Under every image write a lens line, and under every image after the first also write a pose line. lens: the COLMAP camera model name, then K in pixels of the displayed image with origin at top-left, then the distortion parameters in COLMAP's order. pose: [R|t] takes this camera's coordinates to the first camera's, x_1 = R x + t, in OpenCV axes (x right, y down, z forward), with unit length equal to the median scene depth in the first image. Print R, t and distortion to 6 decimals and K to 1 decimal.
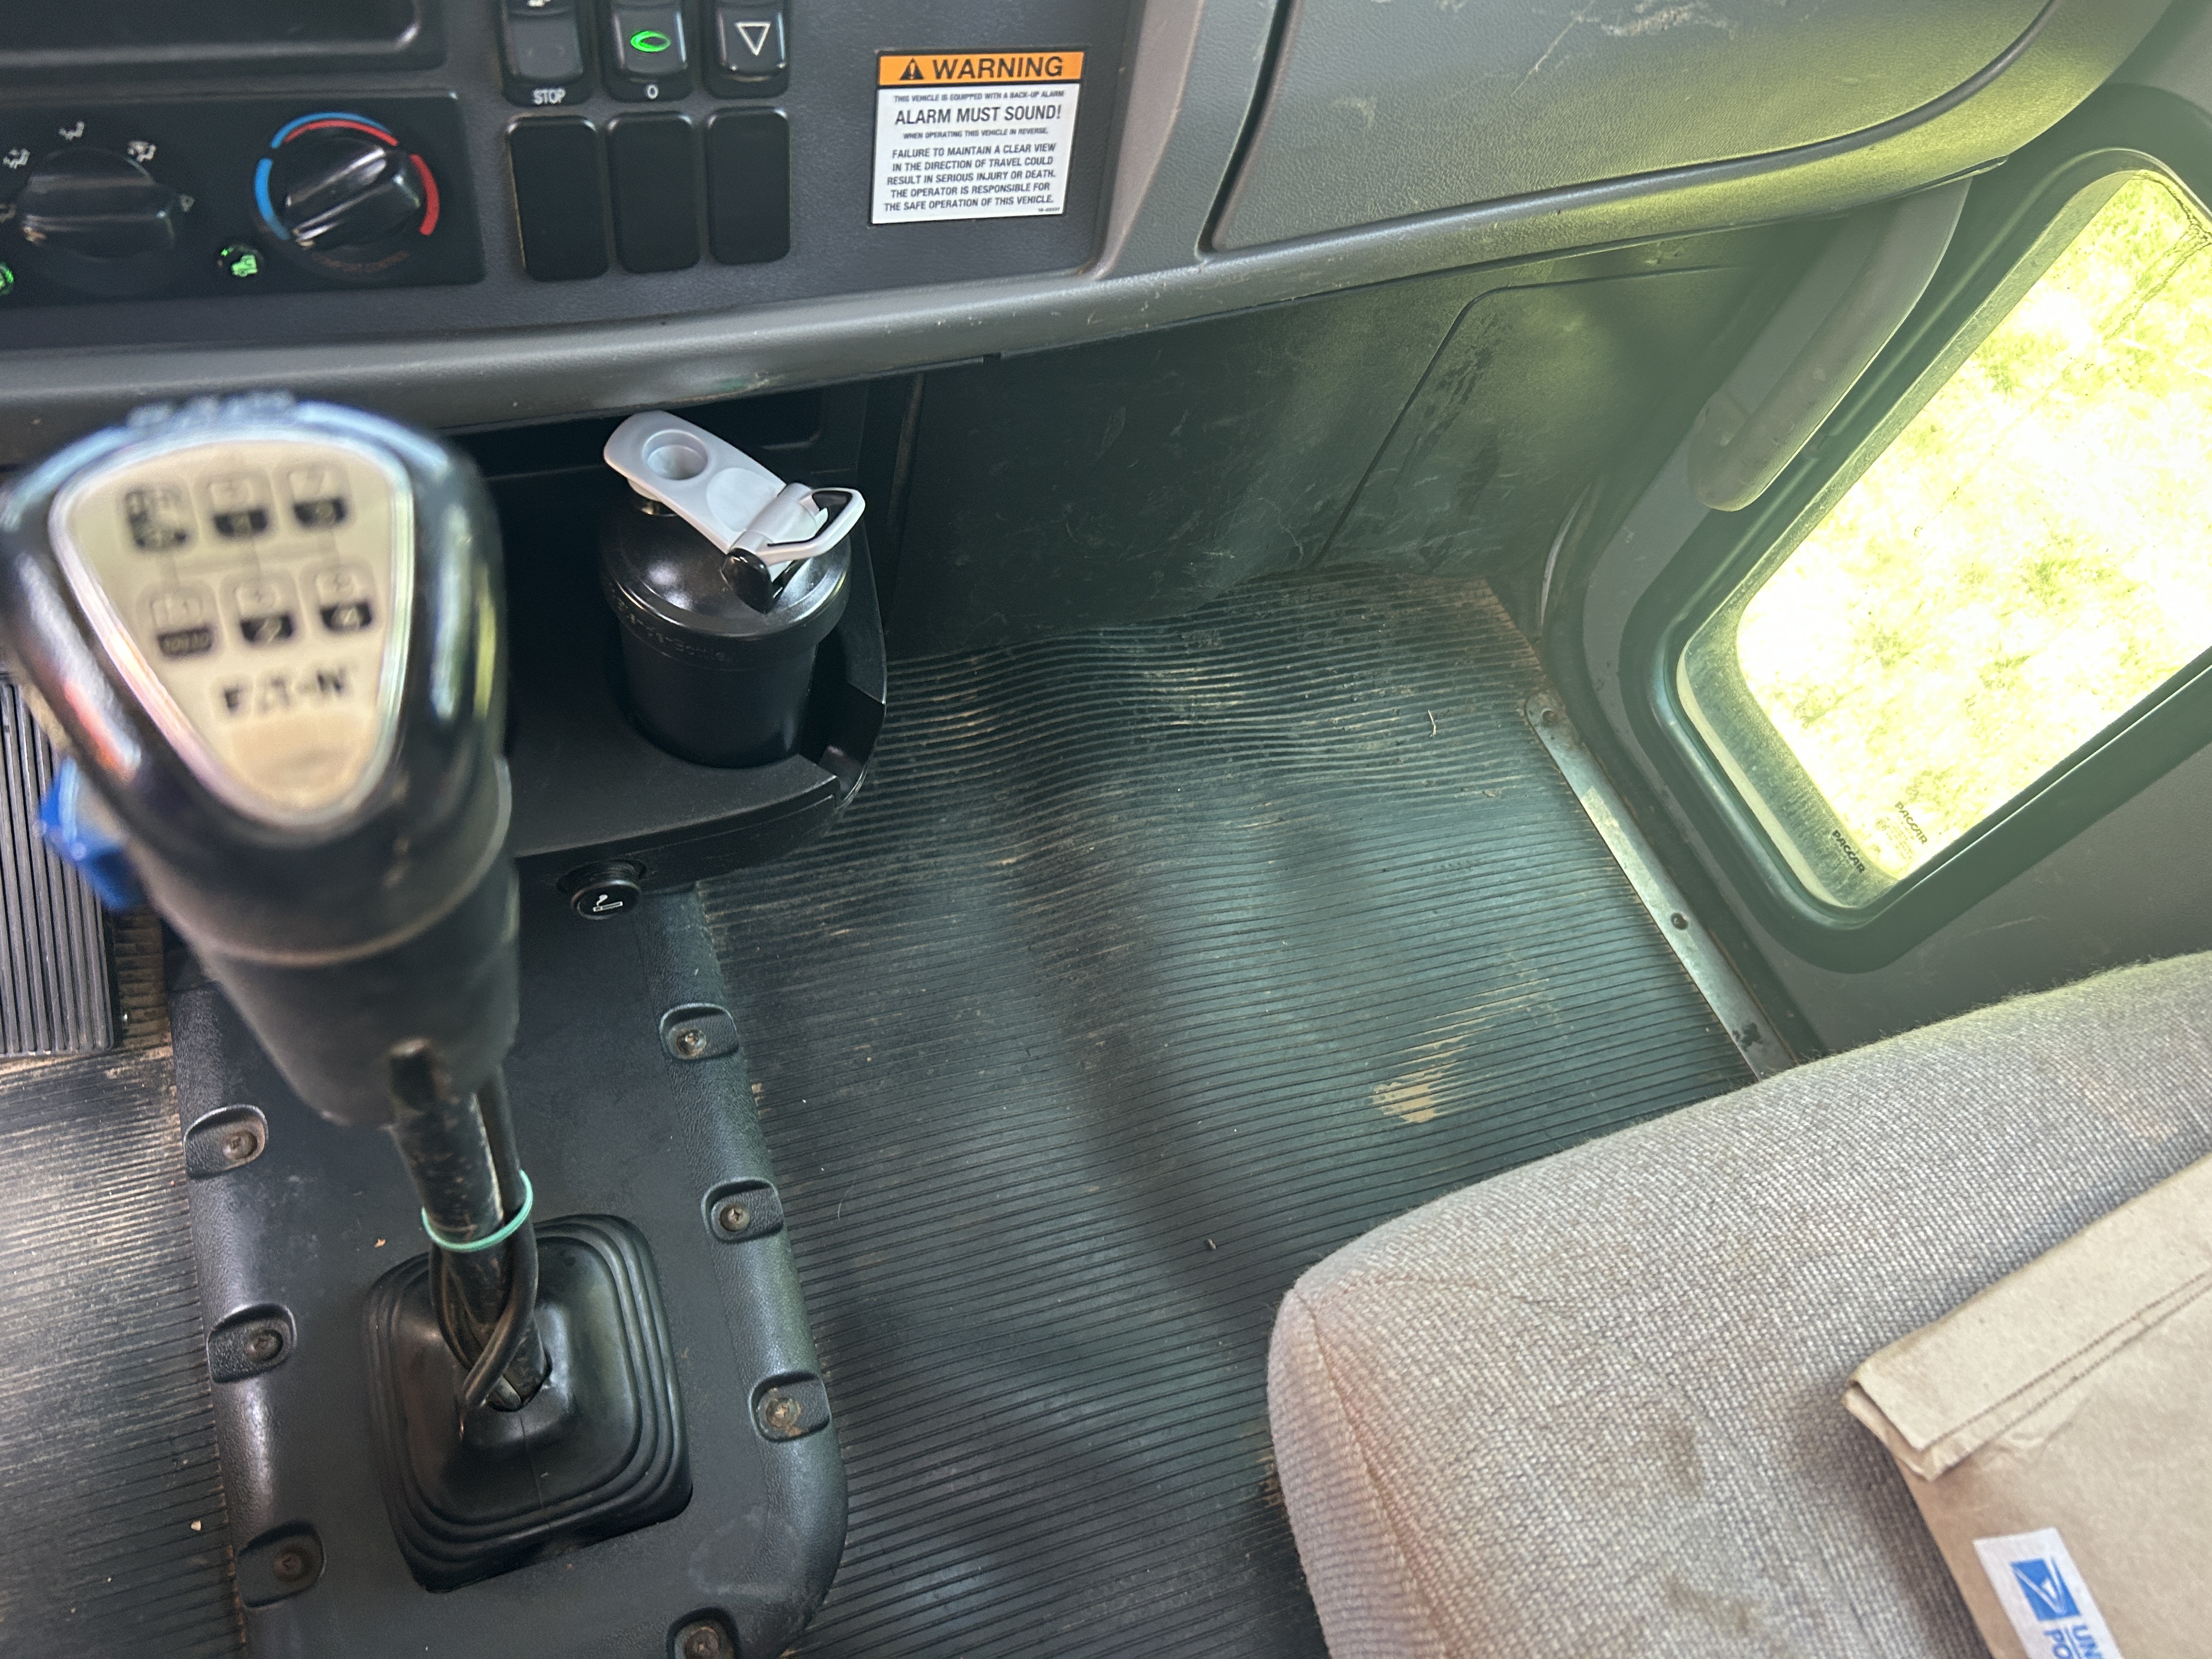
lens RADIAL K [[1670.2, 0, 1101.1], [0, 1670.2, 843.1], [0, 0, 1]] dist [0.037799, -0.049797]
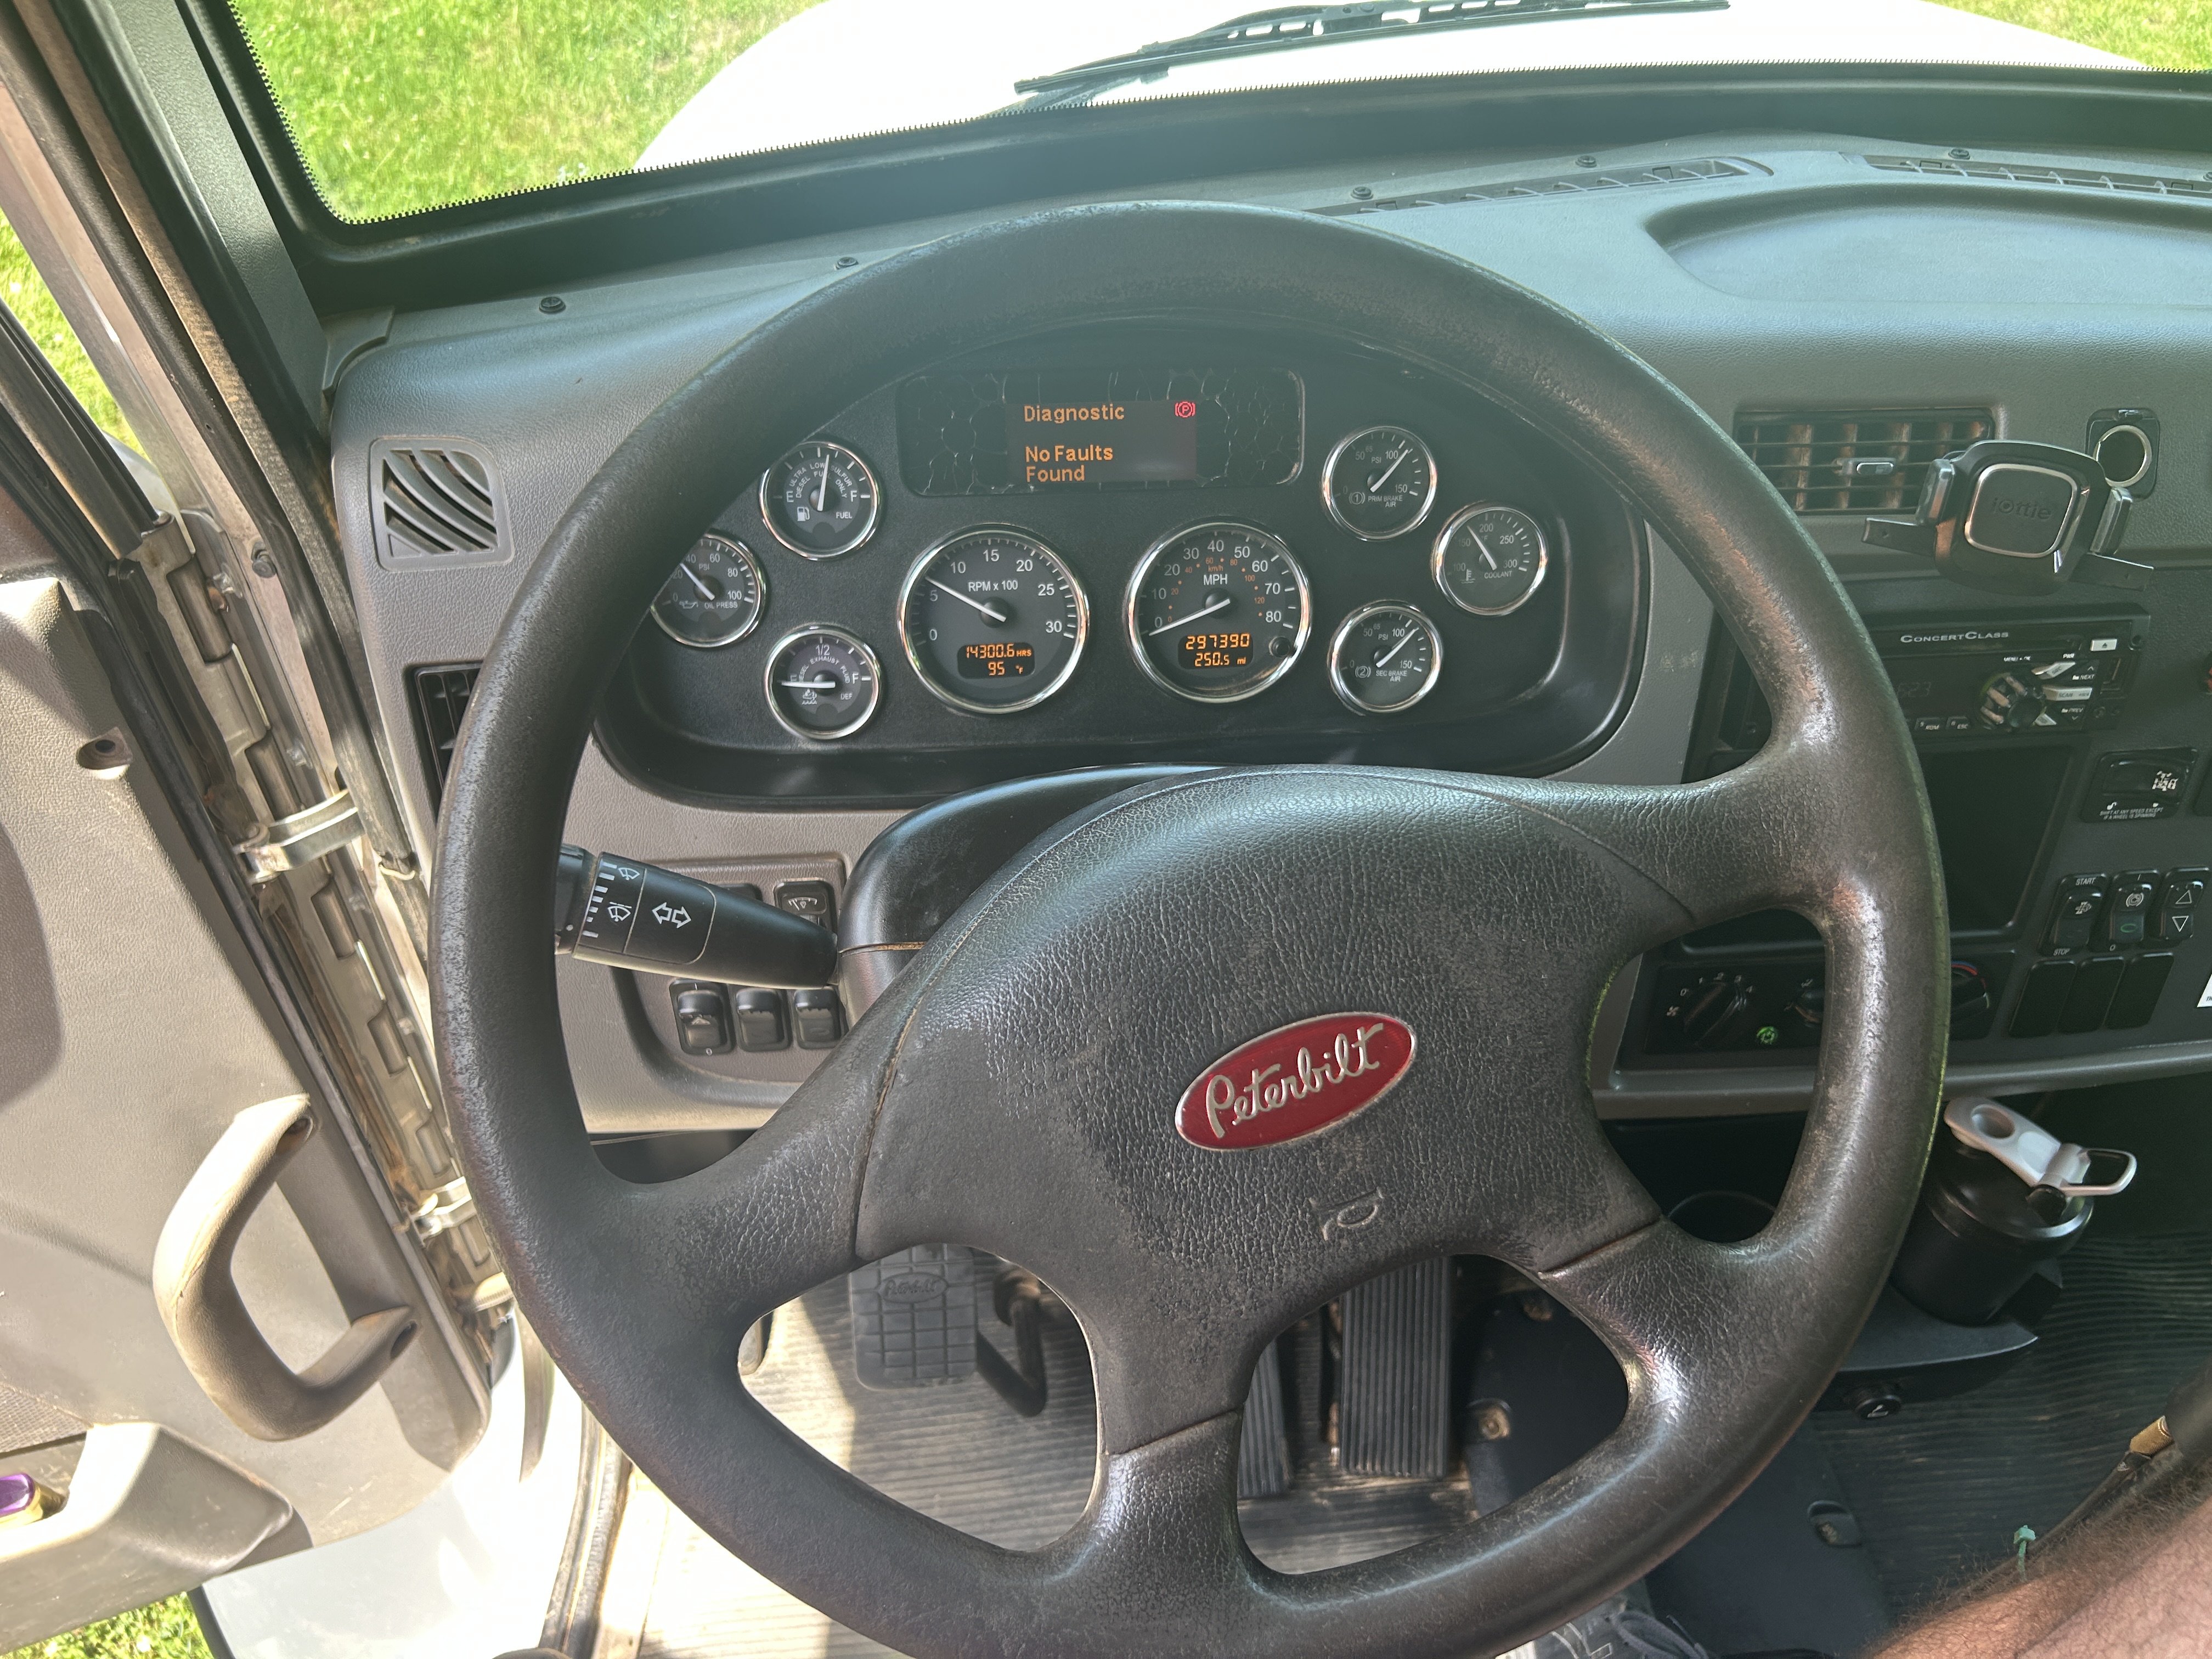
lens RADIAL K [[1670.2, 0, 1135.0], [0, 1670.2, 860.1], [0, 0, 1]] dist [0.037799, -0.049797]
pose [[0.956579, 0.018671, -0.290875, -0.675534], [-0.106486, 0.951350, -0.289126, 0.097184], [0.271325, 0.307546, 0.912030, -0.895034]]
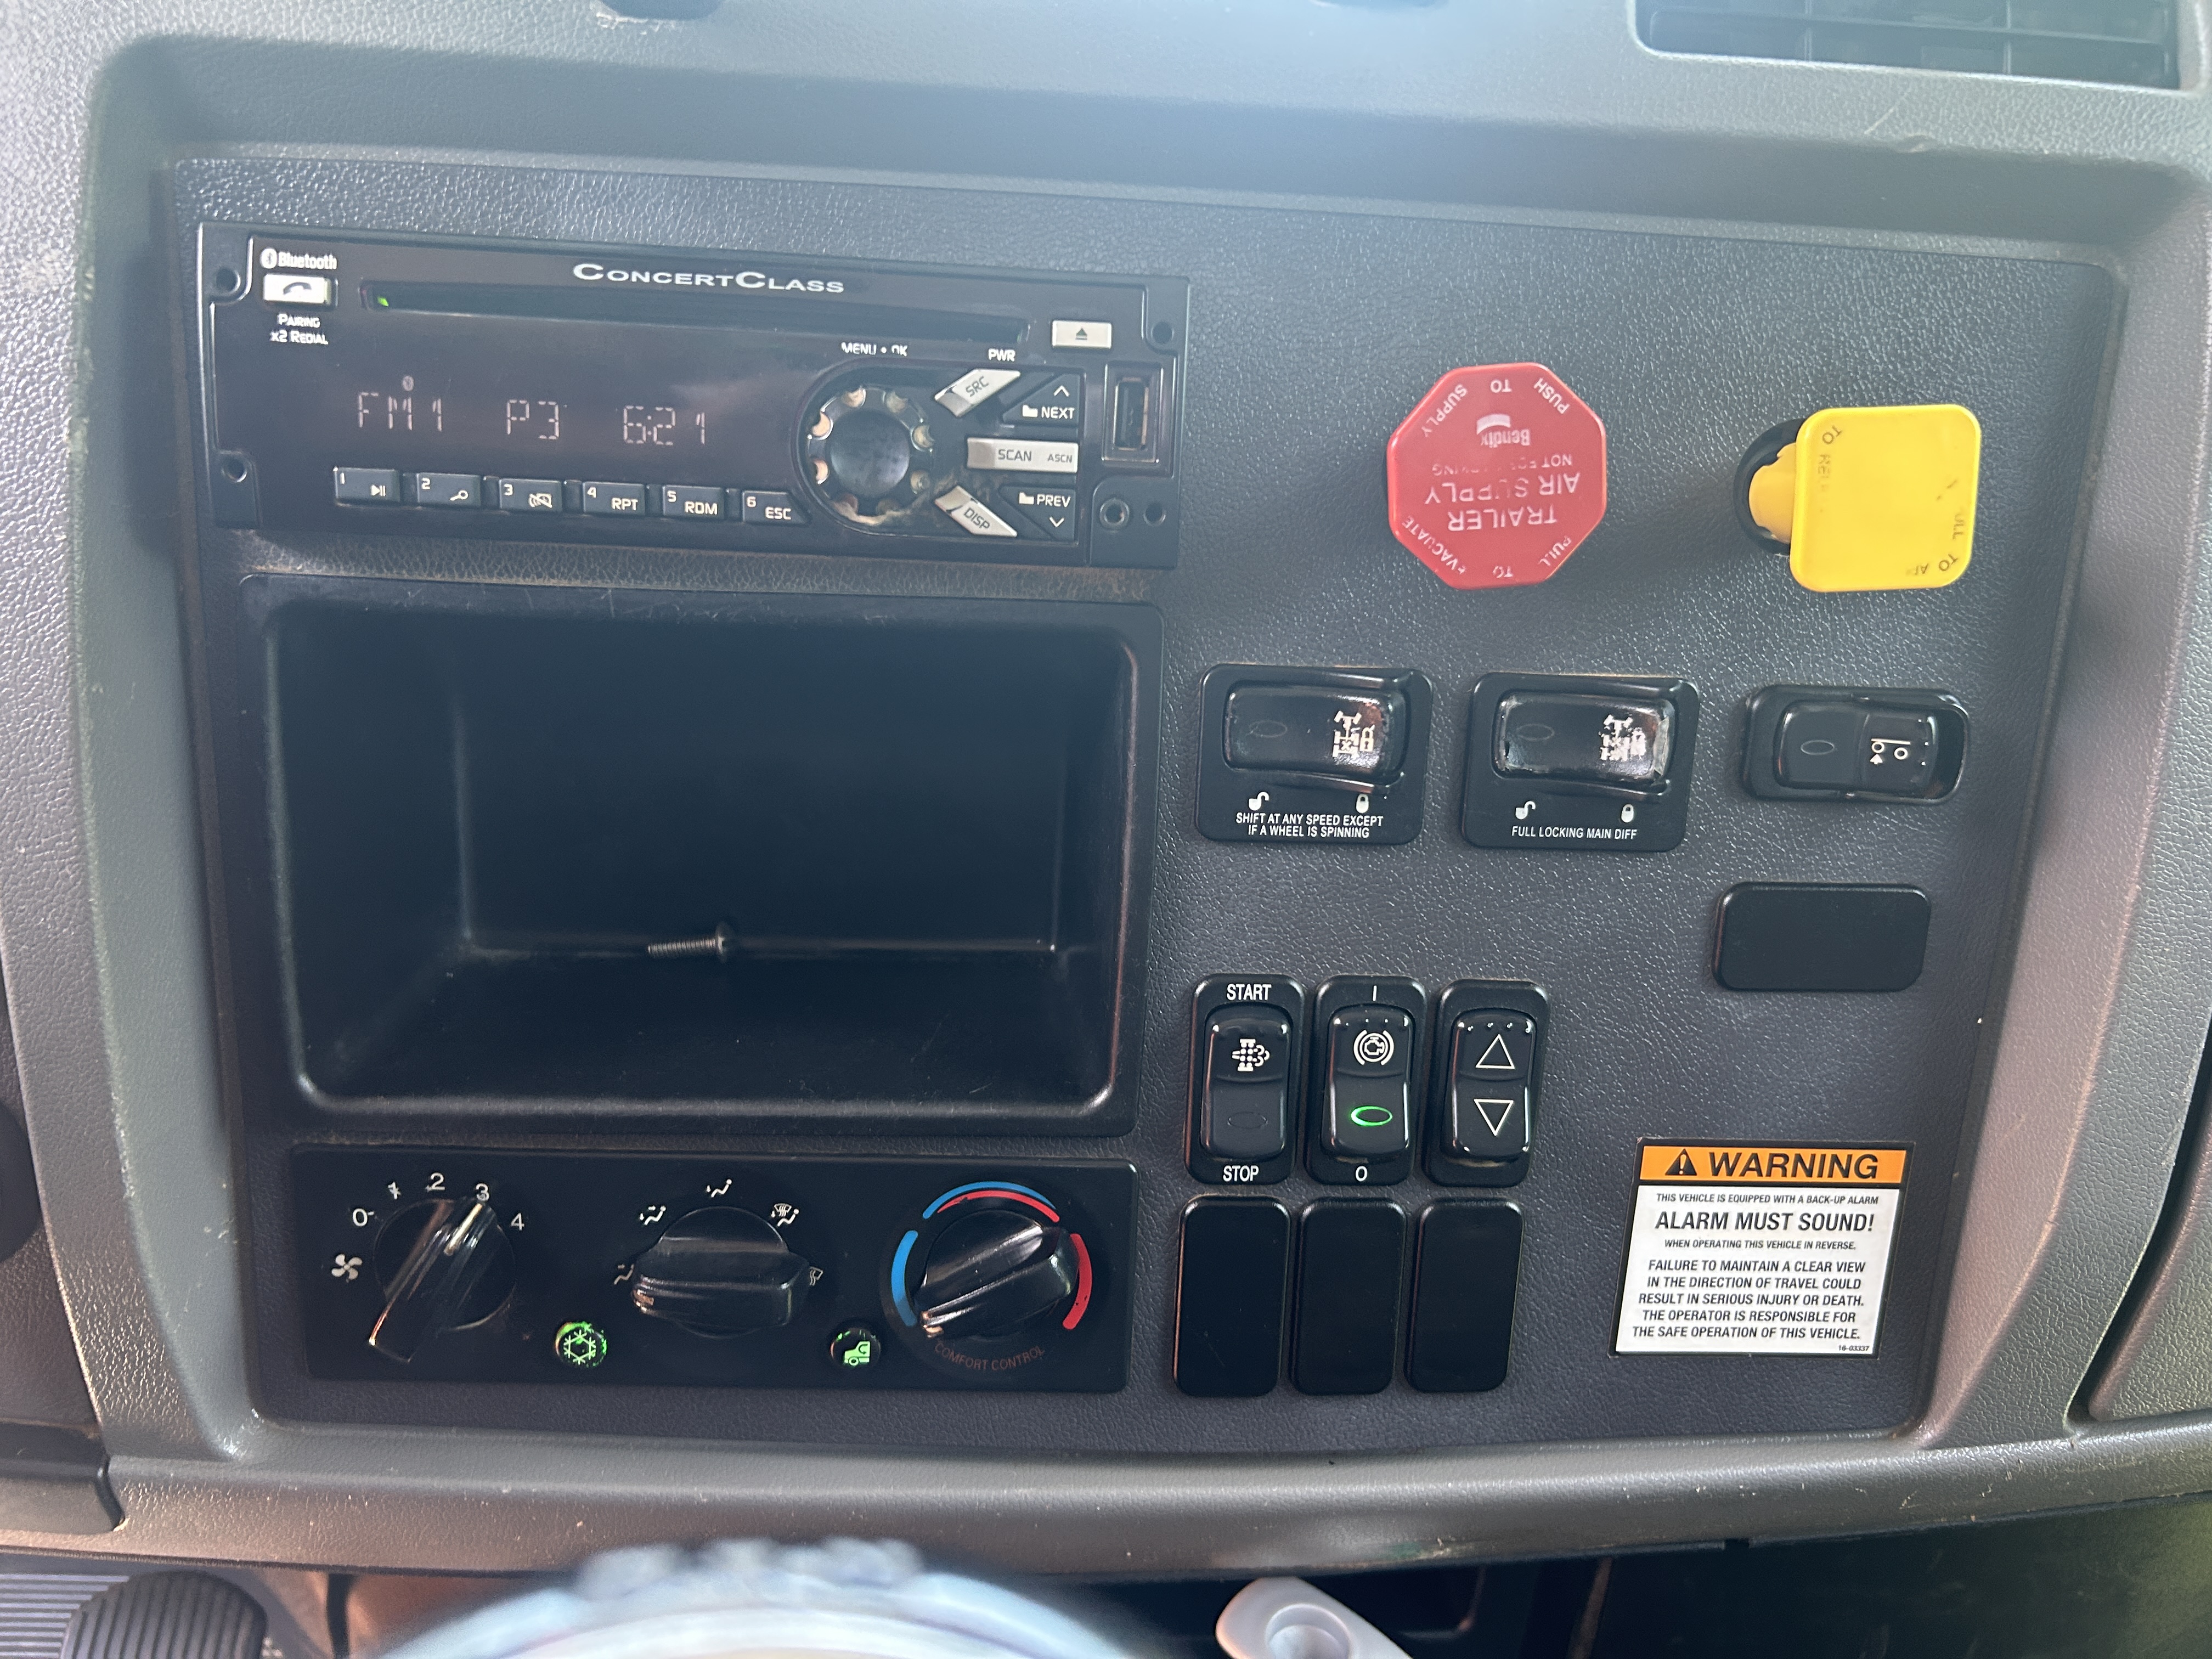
lens RADIAL K [[1670.2, 0, 1091.8], [0, 1670.2, 840.9], [0, 0, 1]] dist [0.037799, -0.049797]
pose [[0.950386, -0.037380, -0.308820, -0.119010], [-0.160691, 0.791049, -0.590271, -0.065065], [0.266356, 0.610610, 0.745795, 0.229368]]
